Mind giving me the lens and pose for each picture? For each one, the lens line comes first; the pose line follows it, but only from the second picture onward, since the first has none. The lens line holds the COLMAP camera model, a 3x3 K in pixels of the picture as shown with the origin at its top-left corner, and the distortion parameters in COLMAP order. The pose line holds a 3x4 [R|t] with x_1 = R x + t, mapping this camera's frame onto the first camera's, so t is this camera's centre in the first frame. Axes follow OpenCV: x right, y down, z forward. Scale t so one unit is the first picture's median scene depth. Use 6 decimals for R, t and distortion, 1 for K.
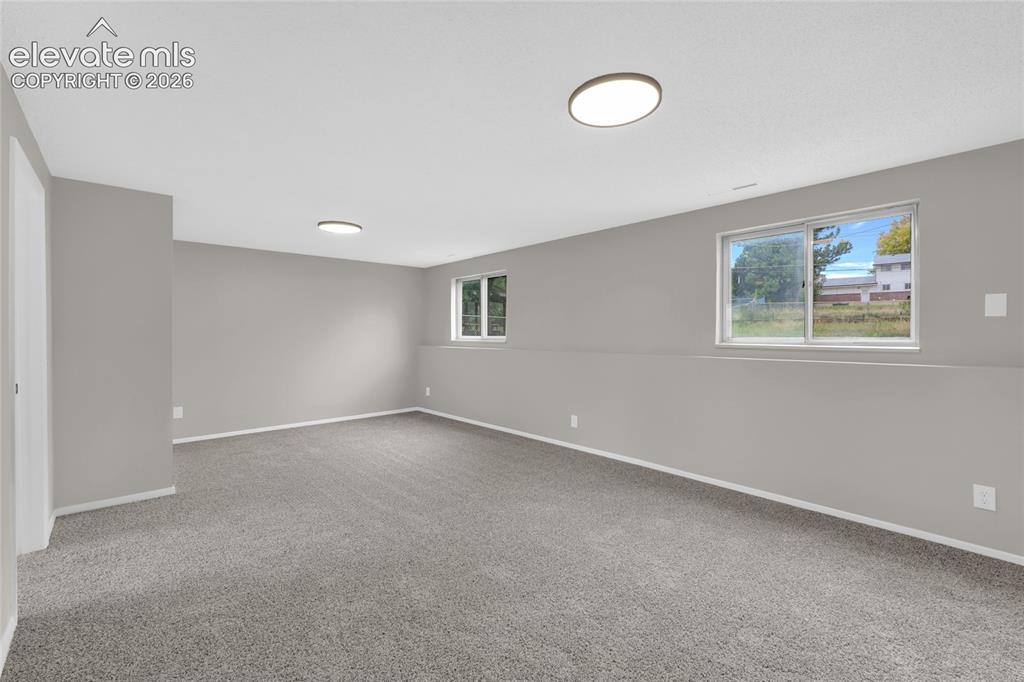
lens RADIAL K [[435.4, 0, 522.9], [0, 435.4, 332.0], [0, 0, 1]] dist [-0.001199, 0.000020]
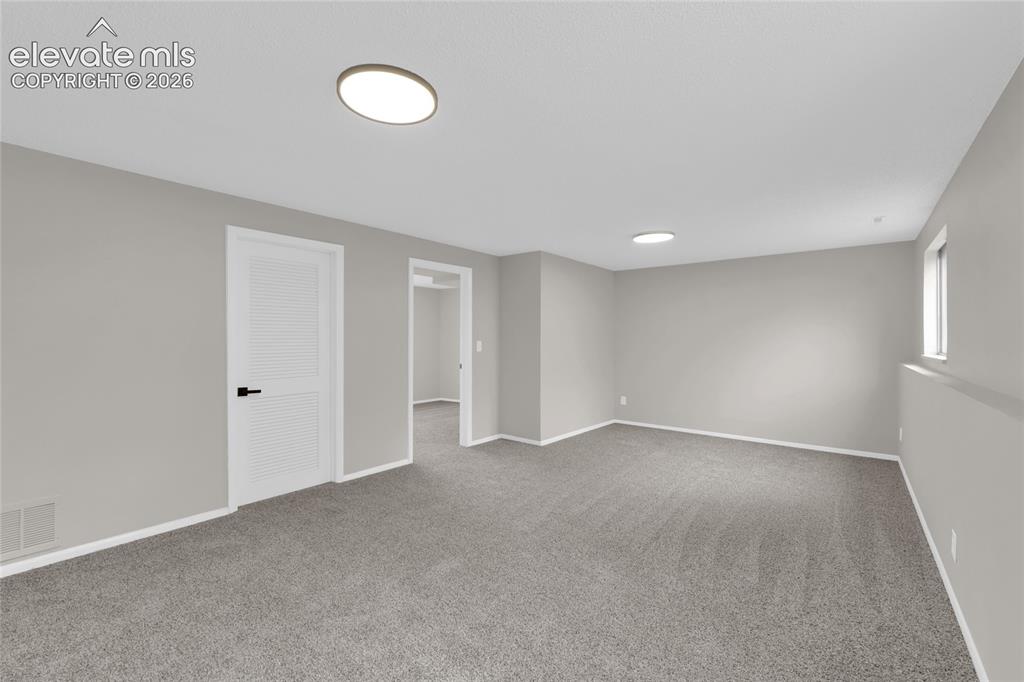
lens RADIAL K [[435.4, 0, 511.0], [0, 435.4, 336.1], [0, 0, 1]] dist [-0.001199, 0.000020]
pose [[0.147537, -0.002022, -0.989054, 0.611517], [-0.008056, 0.999962, -0.003246, -0.008087], [0.989024, 0.008447, 0.147516, 0.584819]]
